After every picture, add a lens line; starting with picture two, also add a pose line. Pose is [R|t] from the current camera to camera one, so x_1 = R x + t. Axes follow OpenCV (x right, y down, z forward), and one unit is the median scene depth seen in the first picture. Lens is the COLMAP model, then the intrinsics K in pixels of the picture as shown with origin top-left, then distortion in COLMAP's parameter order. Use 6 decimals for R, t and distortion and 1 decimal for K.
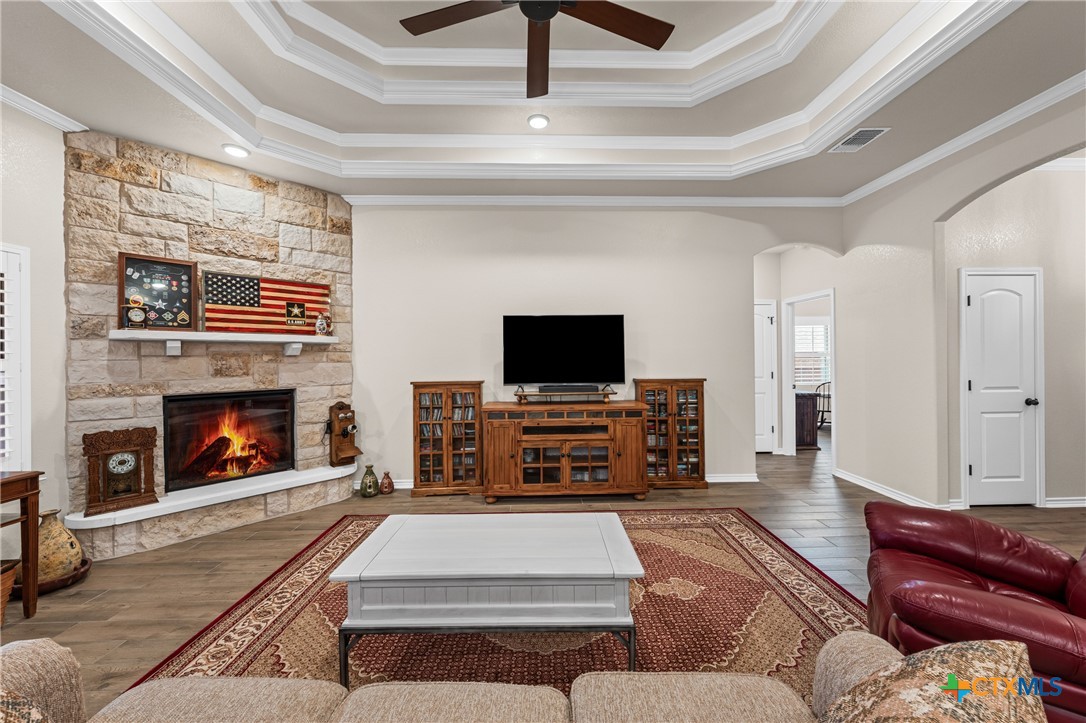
lens RADIAL K [[402.8, 0, 547.8], [0, 402.8, 356.4], [0, 0, 1]] dist [-0.000940, -0.000150]
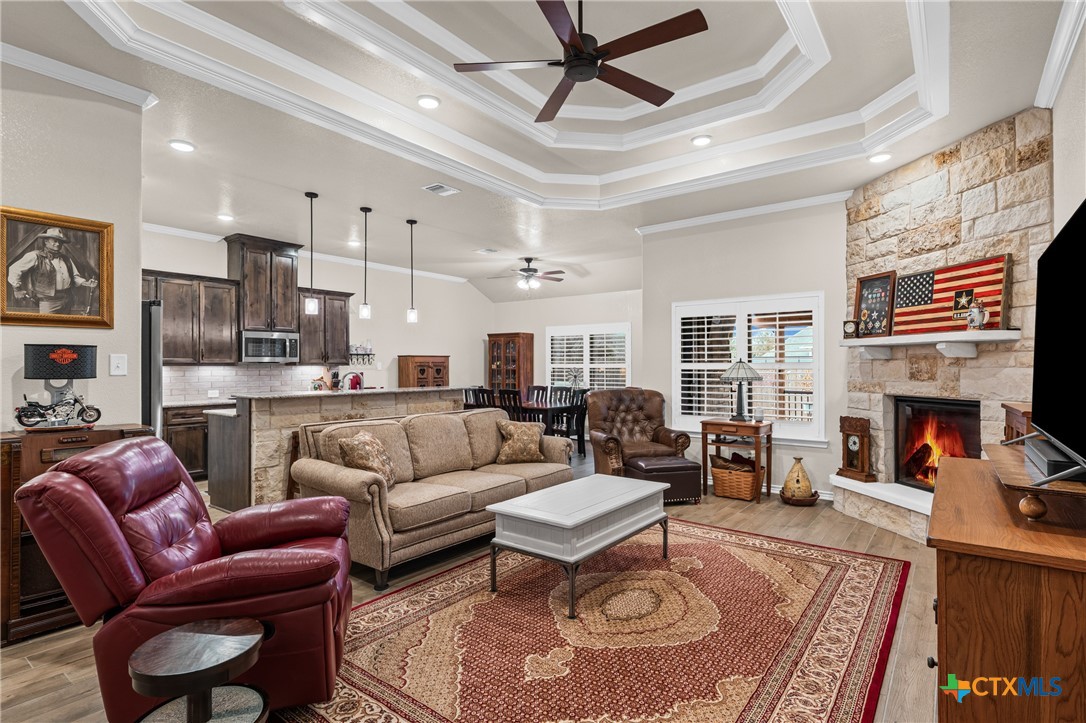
lens RADIAL K [[545.5, 0, 547.5], [0, 545.5, 365.9], [0, 0, 1]] dist [0.004709, 0.001096]
pose [[-0.622400, 0.008757, -0.782650, 0.725010], [0.009288, 0.999950, 0.003803, 0.001982], [0.782644, -0.004903, -0.622450, 1.048267]]
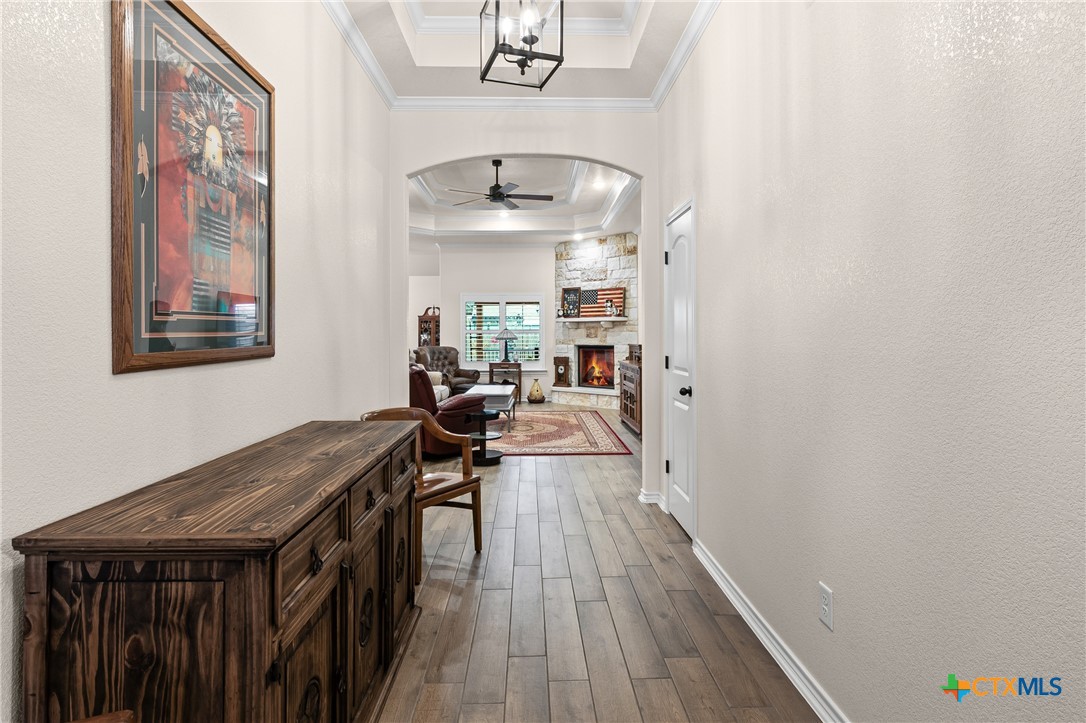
lens RADIAL K [[570.5, 0, 543.1], [0, 570.5, 333.4], [0, 0, 1]] dist [0.047973, 0.000275]
pose [[-0.007182, 0.006288, -0.999954, 2.095233], [0.005857, 0.999963, 0.006246, 0.005931], [0.999957, -0.005811, -0.007219, 0.721976]]
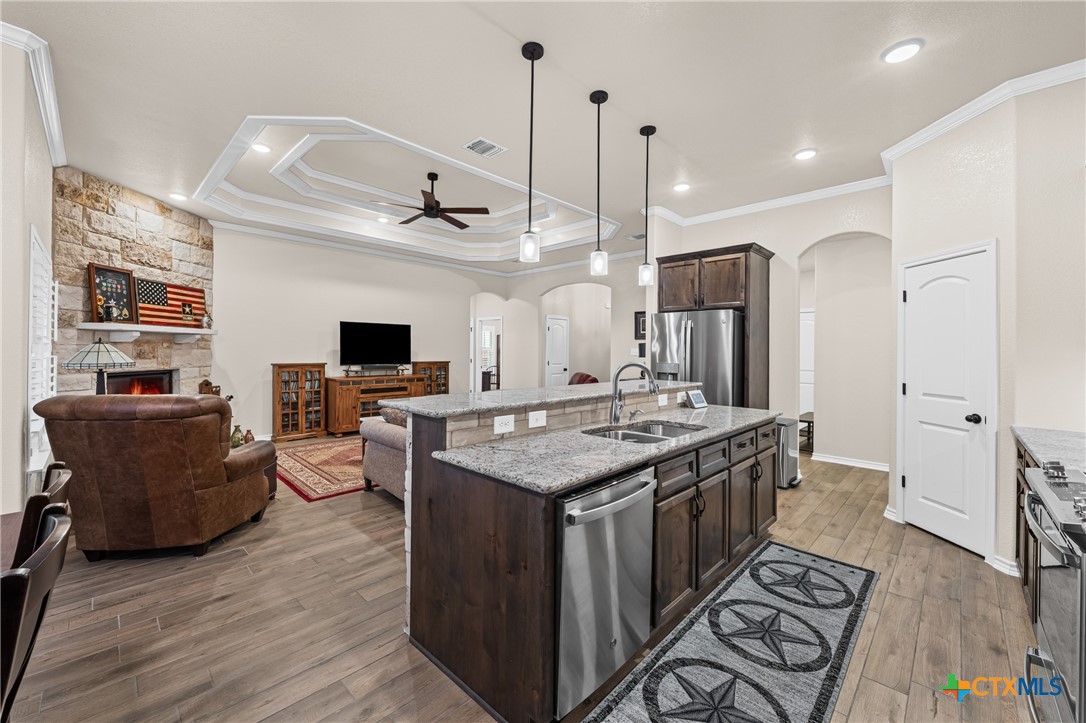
lens RADIAL K [[434.1, 0, 544.0], [0, 434.1, 350.3], [0, 0, 1]] dist [-0.000883, -0.000209]
pose [[0.712163, 0.015595, 0.701841, -0.802593], [-0.017504, 0.999837, -0.004454, 0.005674], [-0.701796, -0.009113, 0.712320, -0.838092]]
